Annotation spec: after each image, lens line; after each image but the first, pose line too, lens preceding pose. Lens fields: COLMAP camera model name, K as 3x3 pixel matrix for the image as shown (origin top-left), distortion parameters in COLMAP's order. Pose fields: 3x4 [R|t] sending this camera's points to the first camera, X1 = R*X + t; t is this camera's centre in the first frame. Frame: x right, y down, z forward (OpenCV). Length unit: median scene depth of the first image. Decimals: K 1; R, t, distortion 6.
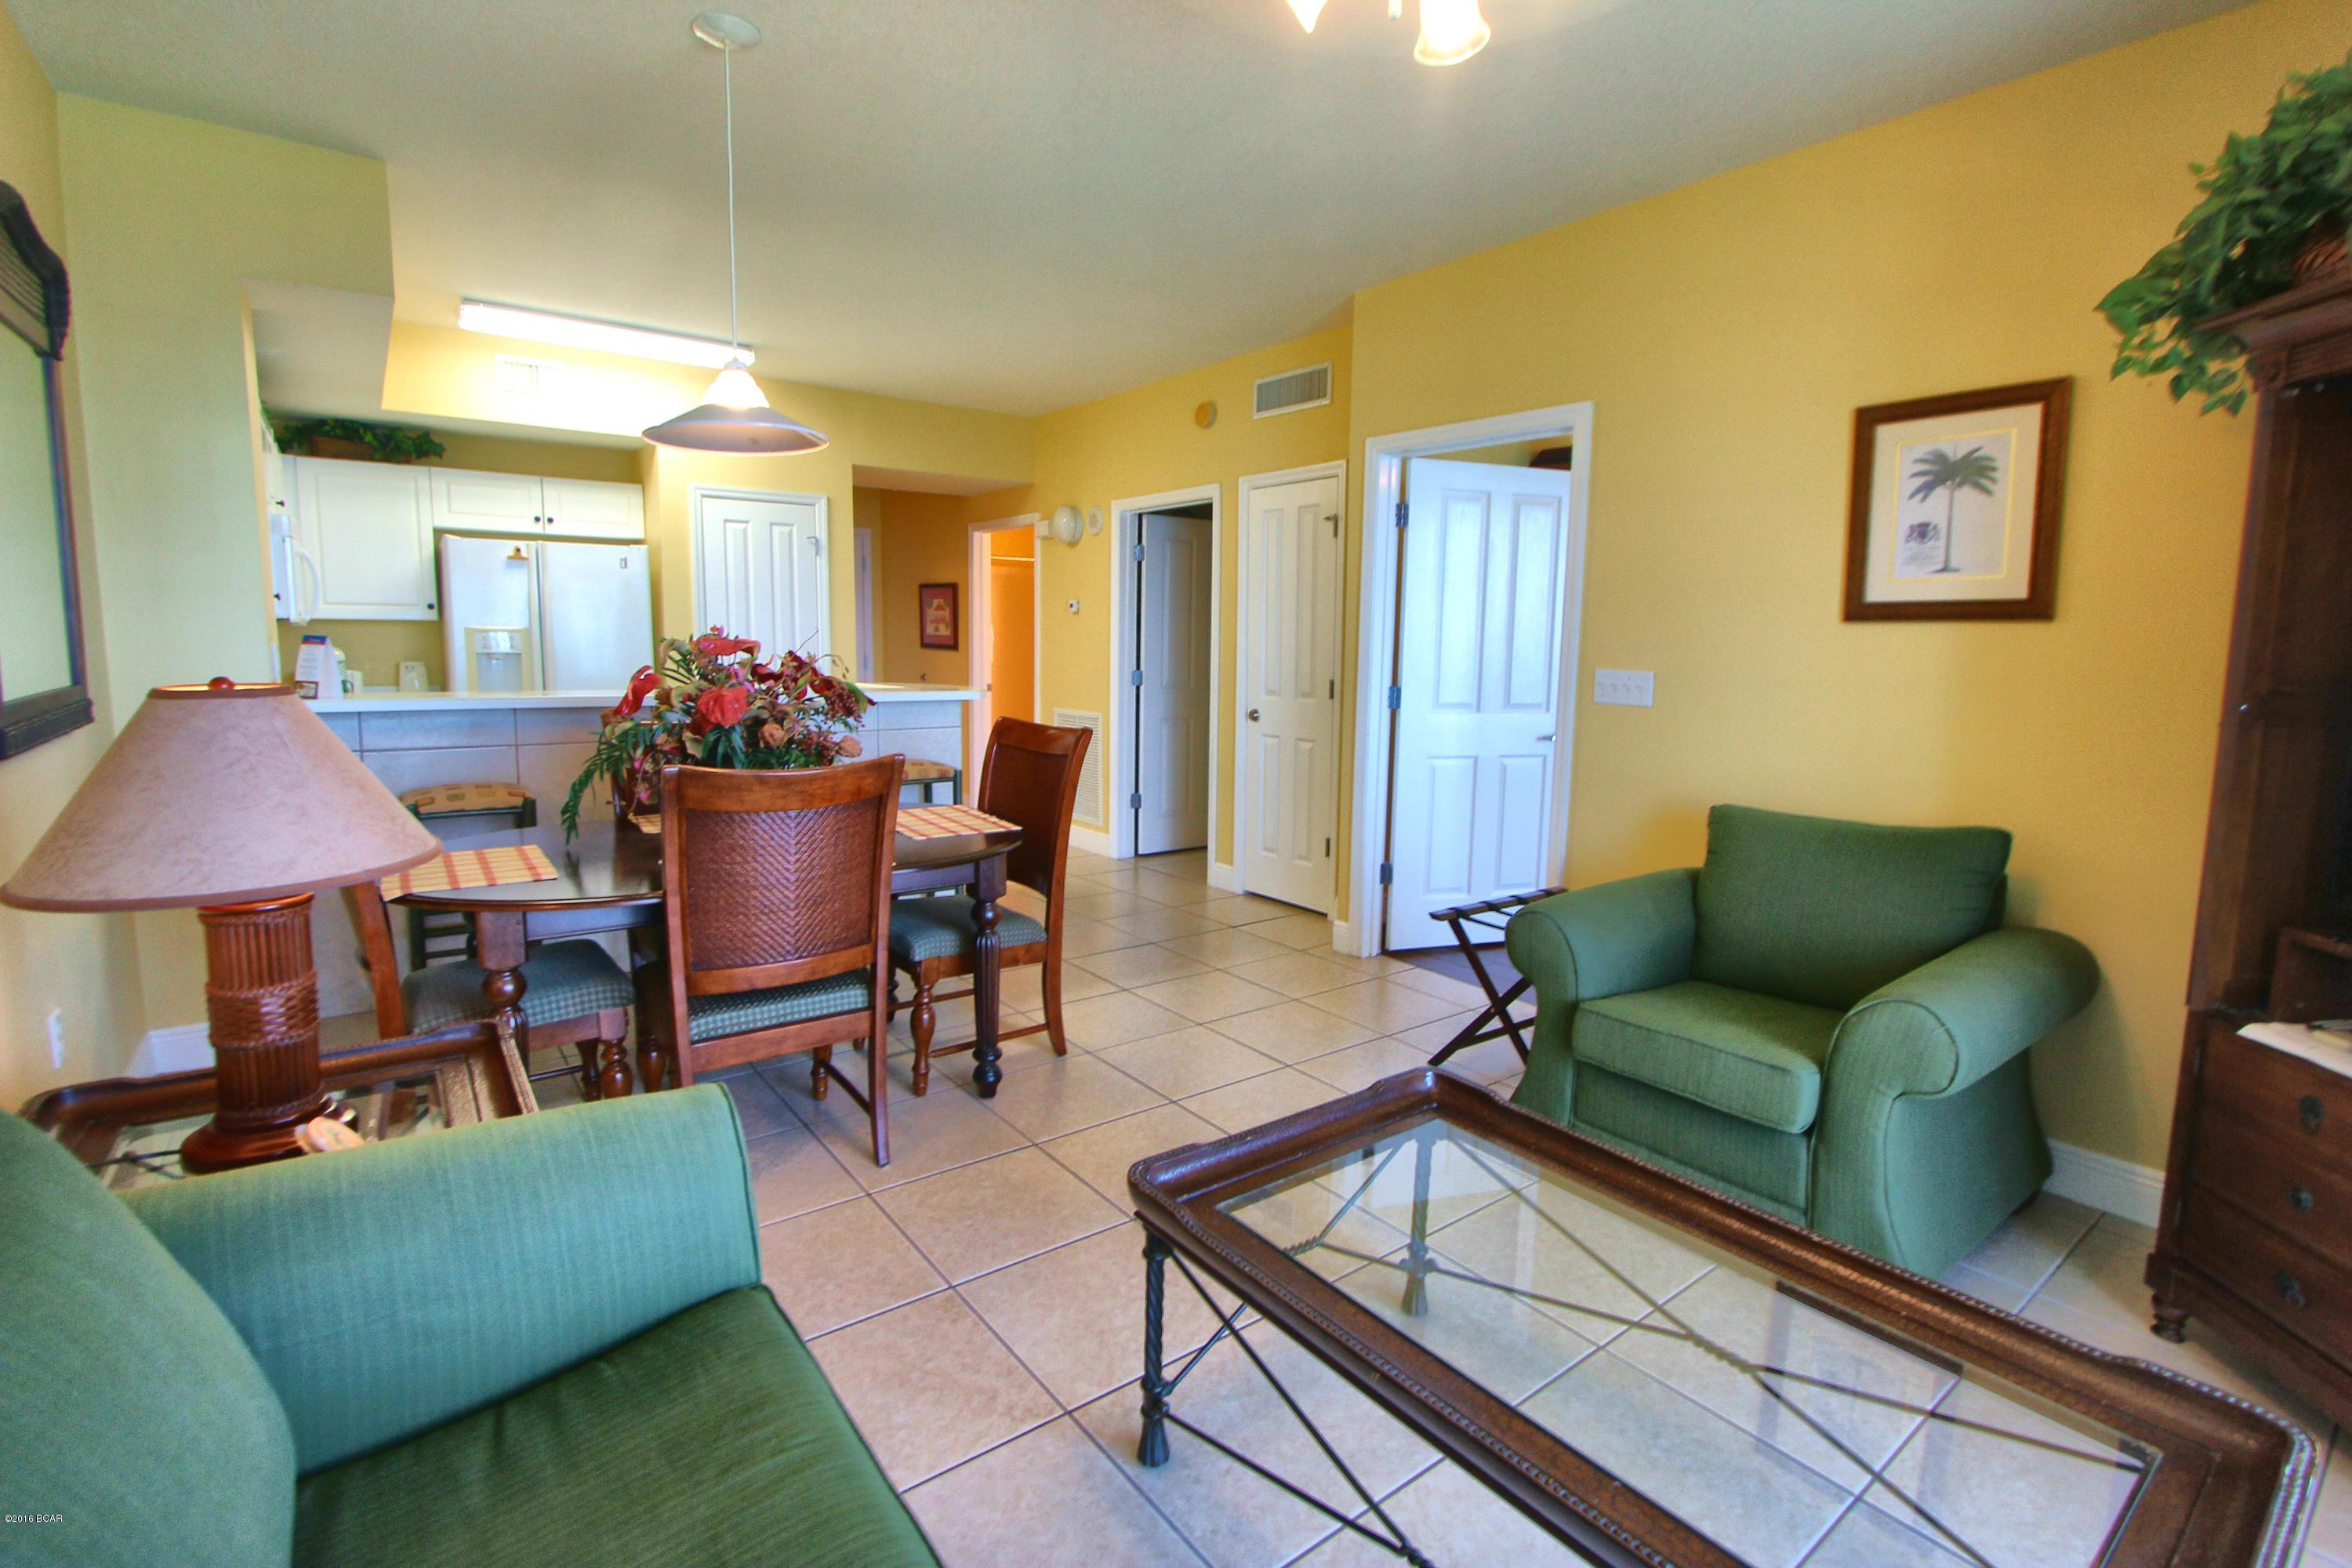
lens RADIAL K [[1094.3, 0, 1200.4], [0, 1094.3, 771.9], [0, 0, 1]] dist [-0.019687, 0.001030]
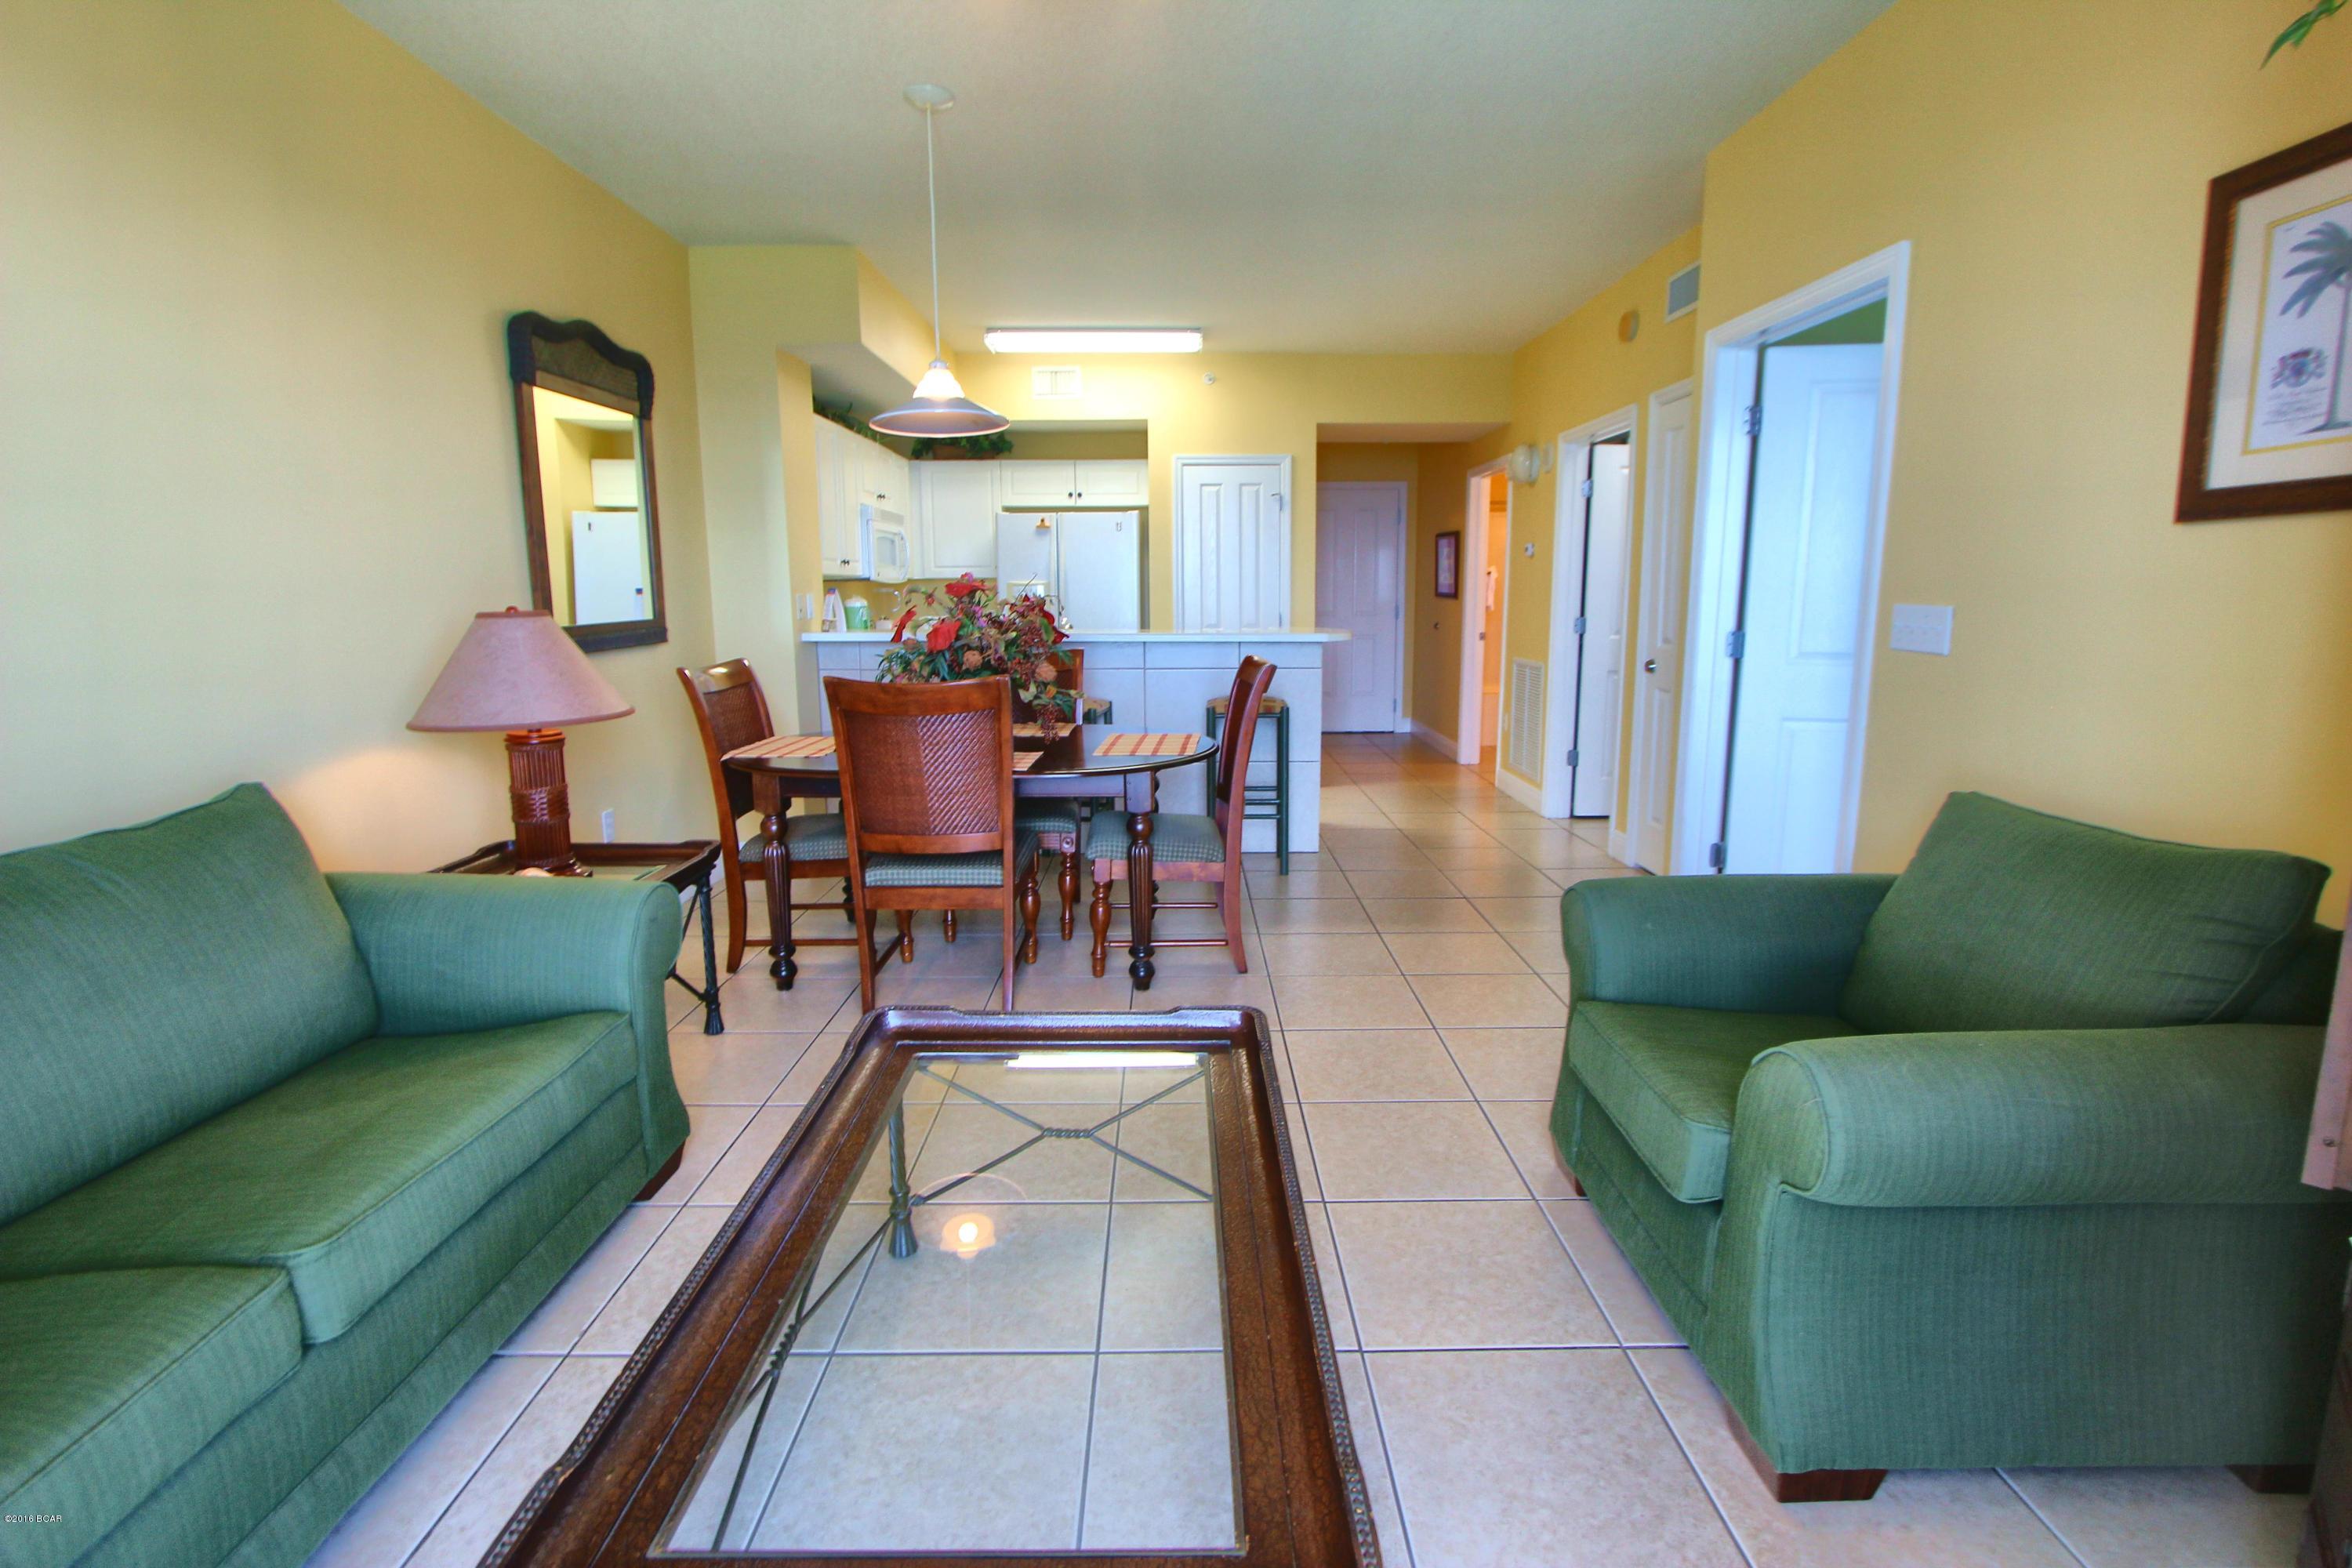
lens RADIAL K [[1094.3, 0, 1200.4], [0, 1094.3, 771.9], [0, 0, 1]] dist [-0.019687, 0.001030]
pose [[0.794849, 0.082428, -0.601183, 0.447489], [-0.058283, 0.996521, 0.059574, 0.004042], [0.604002, -0.012314, 0.796888, 0.119704]]
